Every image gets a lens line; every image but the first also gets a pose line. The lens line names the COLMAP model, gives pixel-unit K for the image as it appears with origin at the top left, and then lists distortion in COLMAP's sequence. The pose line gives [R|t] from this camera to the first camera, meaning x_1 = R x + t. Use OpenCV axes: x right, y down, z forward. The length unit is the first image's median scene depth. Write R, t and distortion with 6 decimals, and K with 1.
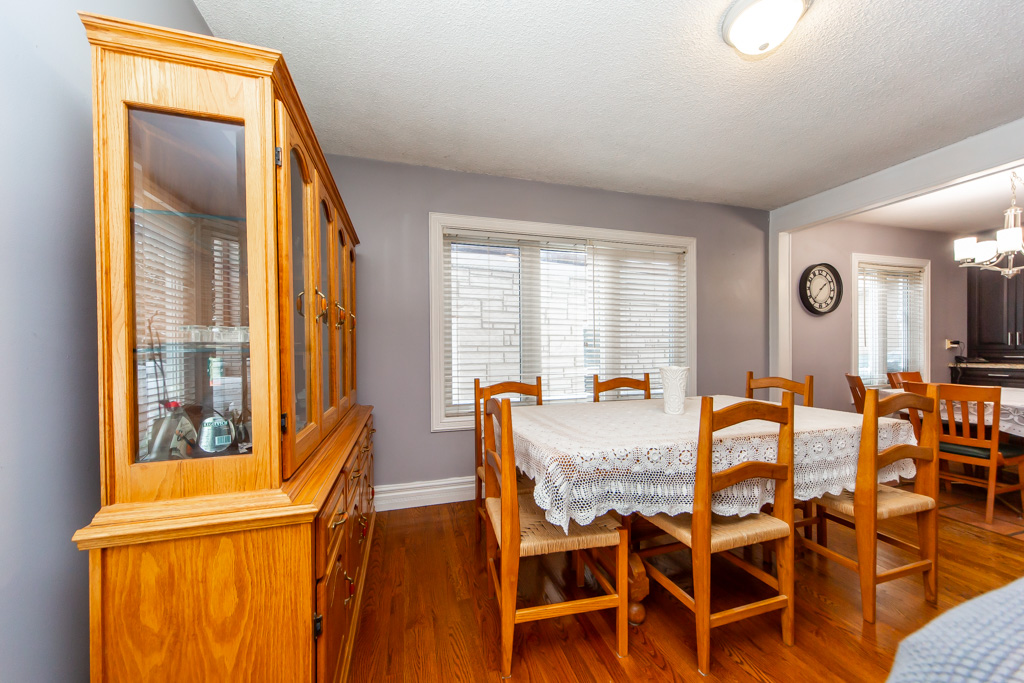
lens RADIAL K [[352.4, 0, 519.7], [0, 352.4, 353.0], [0, 0, 1]] dist [0.006580, -0.000157]
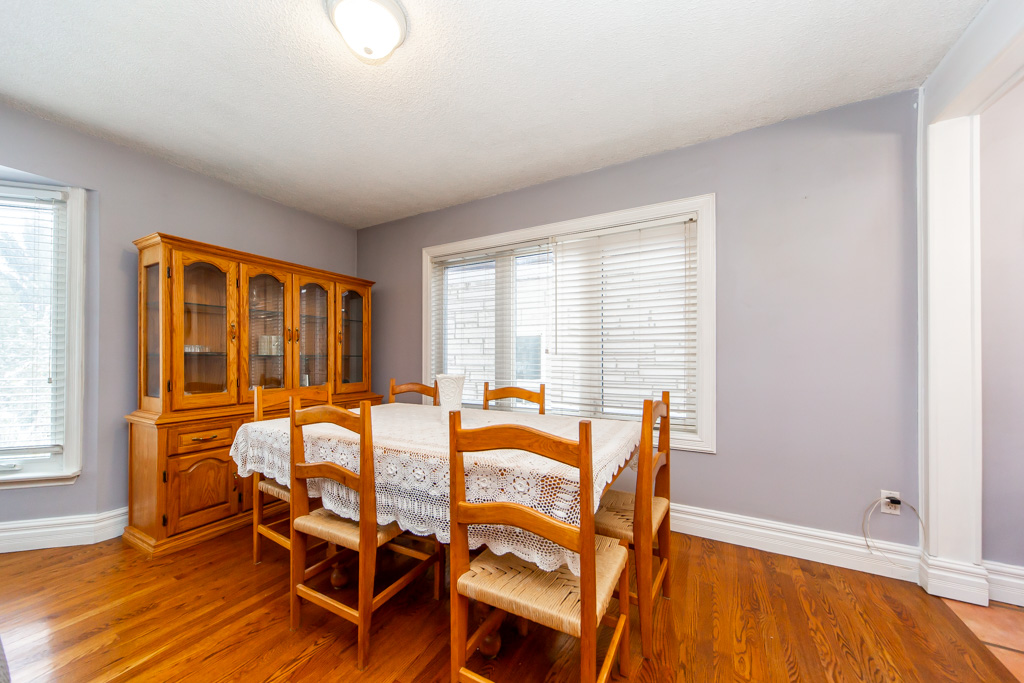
lens RADIAL K [[352.4, 0, 493.0], [0, 352.4, 354.9], [0, 0, 1]] dist [0.006580, -0.000157]
pose [[0.706844, 0.007288, -0.707332, 0.741910], [-0.017522, 0.999820, -0.007209, -0.006013], [0.707153, 0.017490, 0.706844, 0.252055]]
